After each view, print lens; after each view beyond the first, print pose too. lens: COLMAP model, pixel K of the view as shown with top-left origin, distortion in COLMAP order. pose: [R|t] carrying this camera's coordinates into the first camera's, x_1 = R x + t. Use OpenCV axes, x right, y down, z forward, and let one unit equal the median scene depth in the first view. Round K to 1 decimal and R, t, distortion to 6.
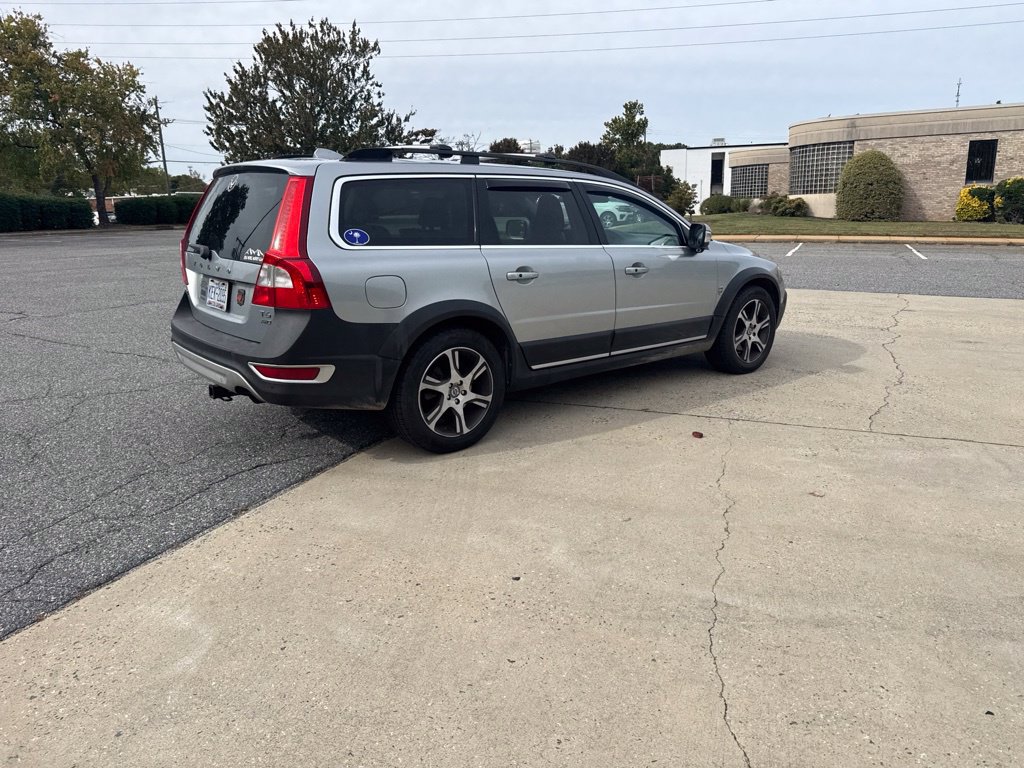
lens RADIAL K [[720.0, 0, 509.2], [0, 720.0, 394.4], [0, 0, 1]] dist [0.020196, -0.020653]
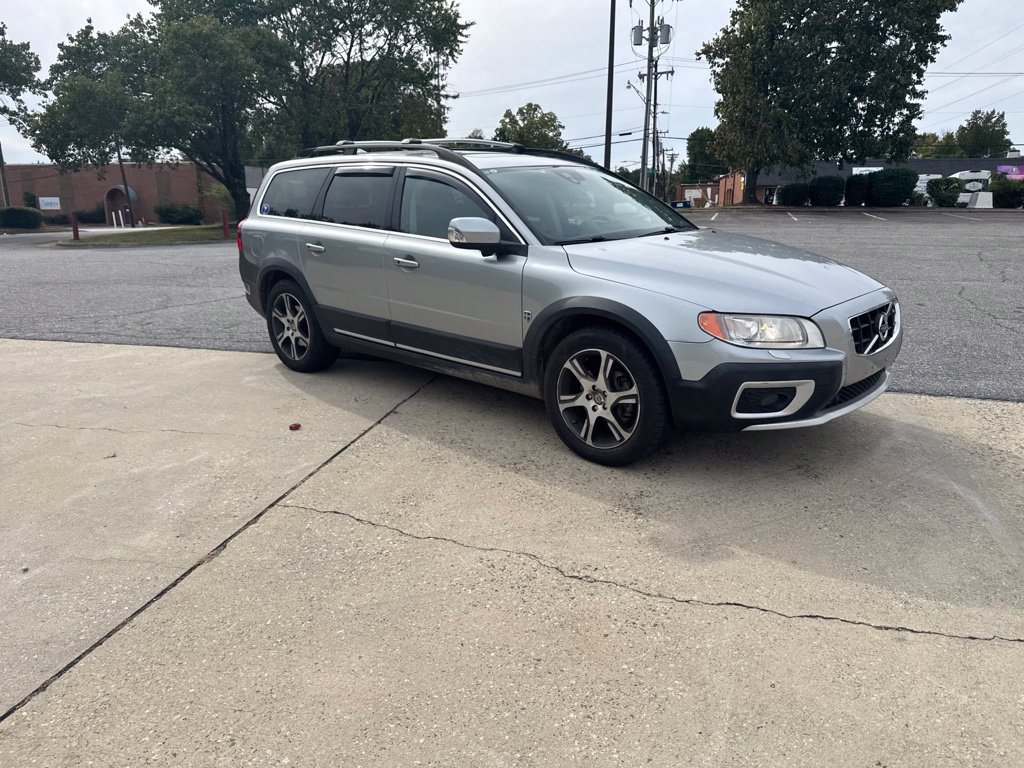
lens RADIAL K [[716.4, 0, 510.4], [0, 716.4, 392.2], [0, 0, 1]] dist [0.028428, -0.032996]
pose [[0.124231, 0.280690, -0.951725, 0.920126], [-0.249165, 0.937247, 0.243896, -0.226774], [0.960460, 0.206837, 0.186373, 0.822451]]
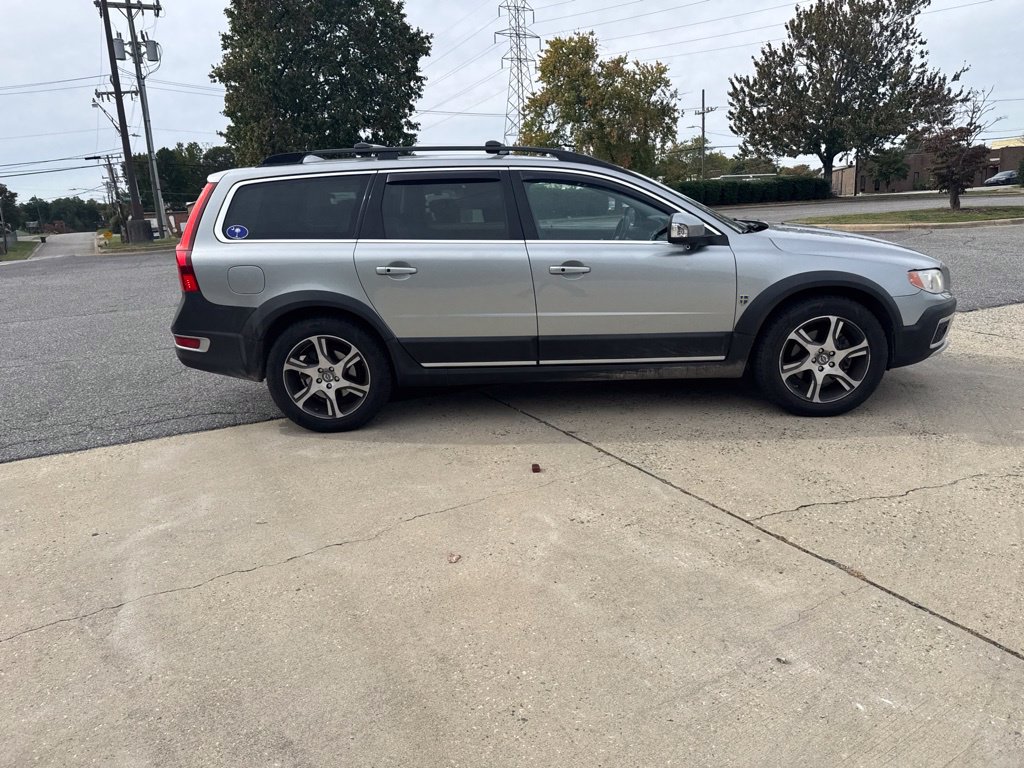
lens RADIAL K [[724.1, 0, 514.7], [0, 724.1, 379.1], [0, 0, 1]] dist [0.033414, -0.043816]
pose [[0.747720, 0.136924, -0.649743, 0.584220], [-0.134309, 0.989470, 0.053955, -0.067031], [0.650289, 0.046923, 0.758237, 0.257876]]
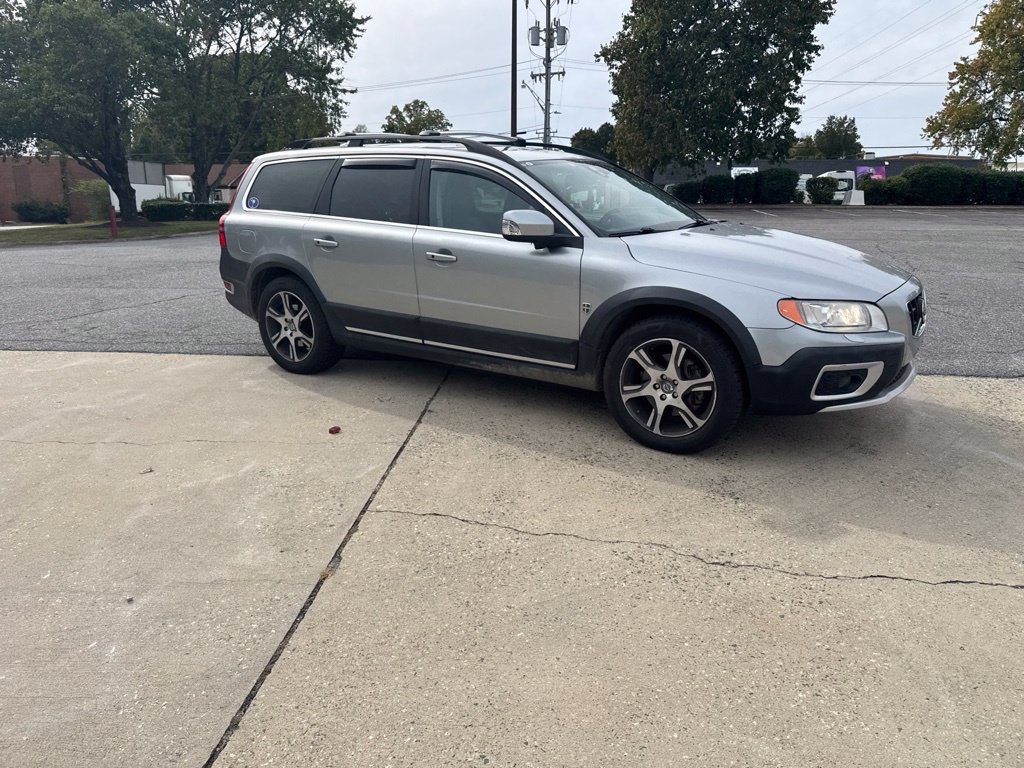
lens RADIAL K [[716.9, 0, 512.0], [0, 716.9, 384.0], [0, 0, 1]] dist [0.023915, -0.027947]
pose [[0.275135, 0.266317, -0.923784, 0.884084], [-0.246797, 0.948234, 0.199861, -0.184378], [0.929189, 0.172998, 0.326618, 0.679055]]
